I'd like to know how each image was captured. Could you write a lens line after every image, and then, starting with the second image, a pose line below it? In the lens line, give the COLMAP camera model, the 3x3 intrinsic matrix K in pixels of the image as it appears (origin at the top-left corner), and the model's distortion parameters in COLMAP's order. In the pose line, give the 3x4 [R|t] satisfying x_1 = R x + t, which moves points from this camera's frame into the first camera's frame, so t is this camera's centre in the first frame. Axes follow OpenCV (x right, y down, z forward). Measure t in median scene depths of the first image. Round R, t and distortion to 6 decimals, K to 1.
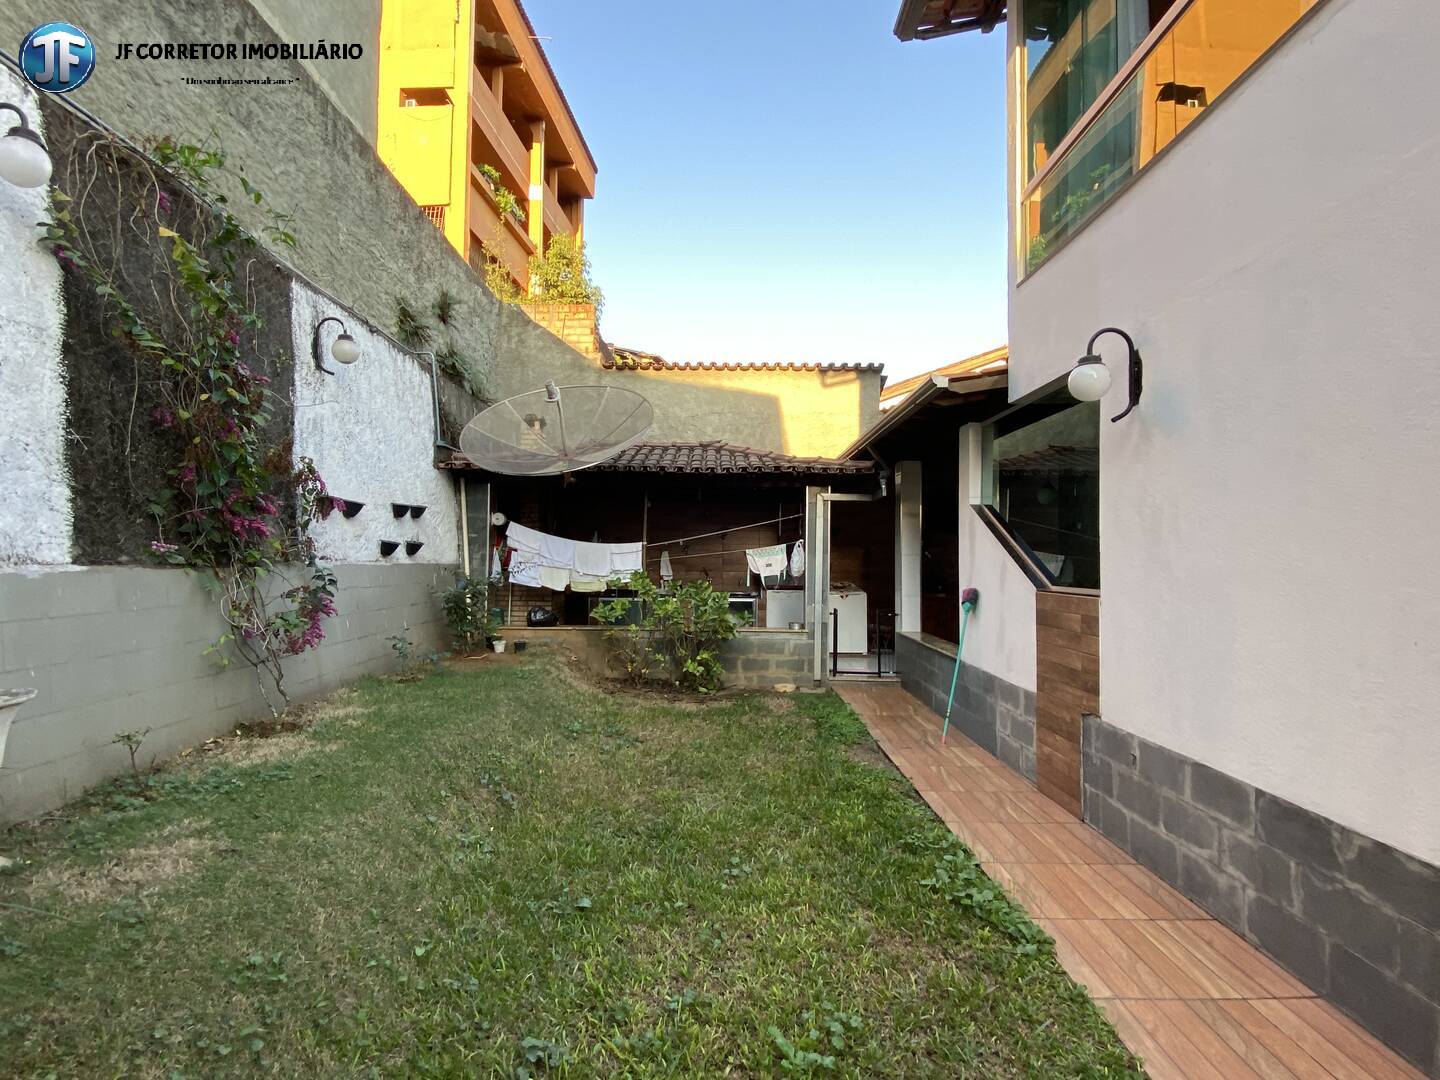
lens RADIAL K [[706.8, 0, 688.1], [0, 706.8, 534.4], [0, 0, 1]] dist [0.029481, -0.032587]
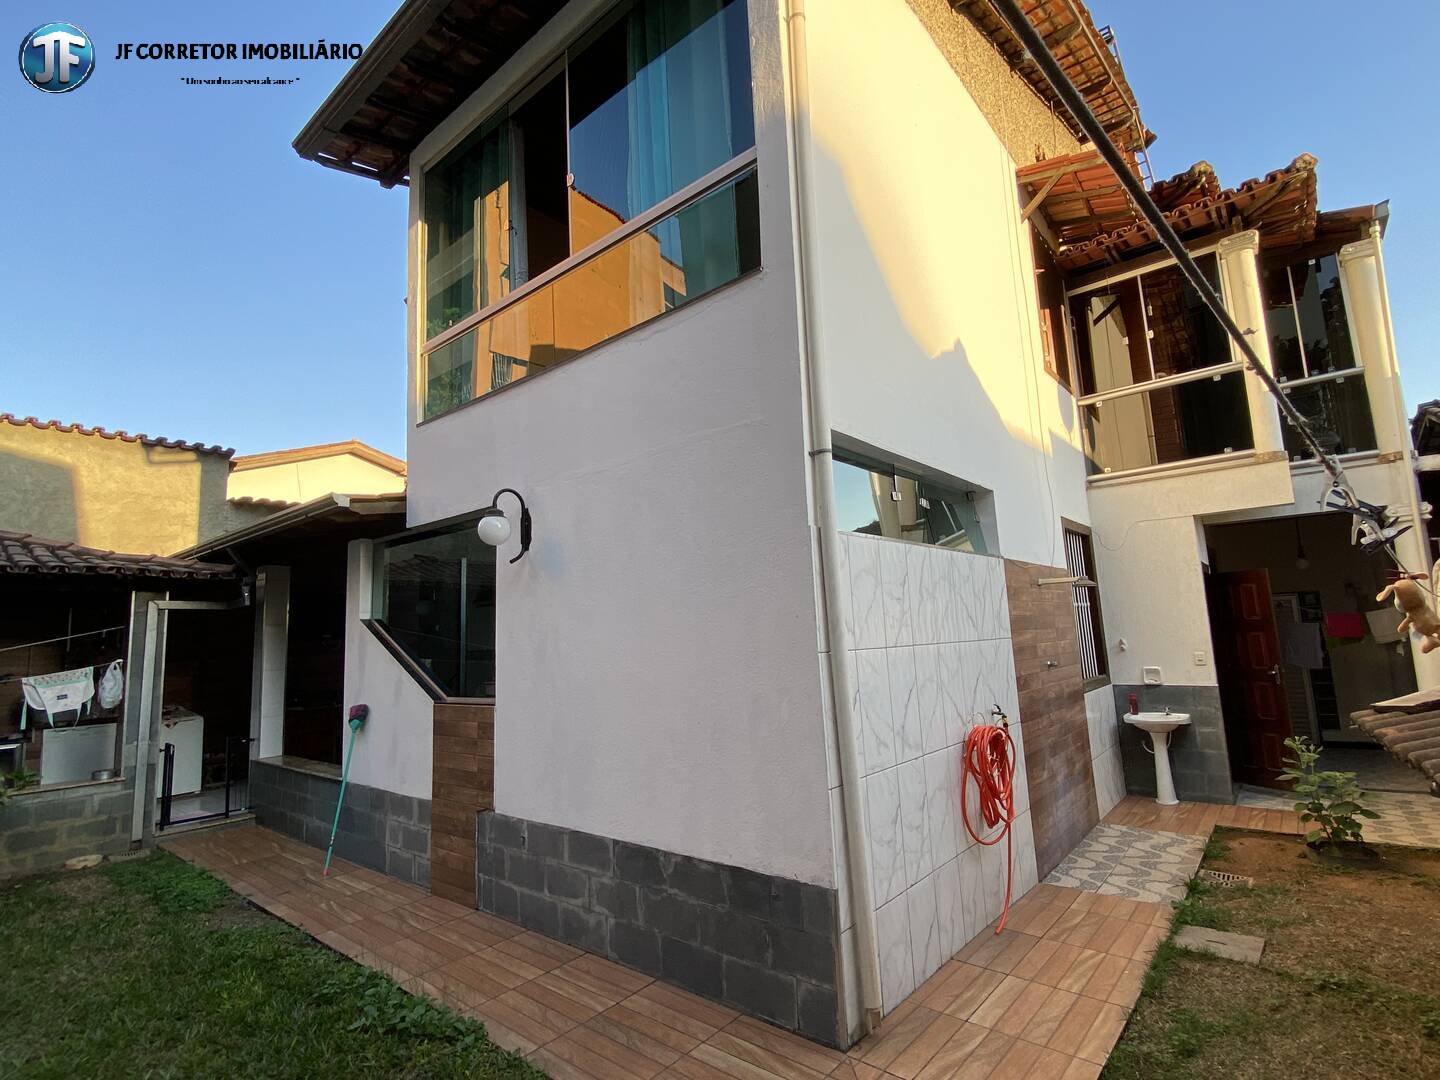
lens RADIAL K [[716.3, 0, 718.8], [0, 716.3, 536.2], [0, 0, 1]] dist [0.029538, -0.023418]
pose [[0.622478, 0.068739, 0.779613, -0.099859], [0.029295, 0.993391, -0.110978, -0.033589], [-0.782089, 0.091920, 0.616351, -0.042794]]
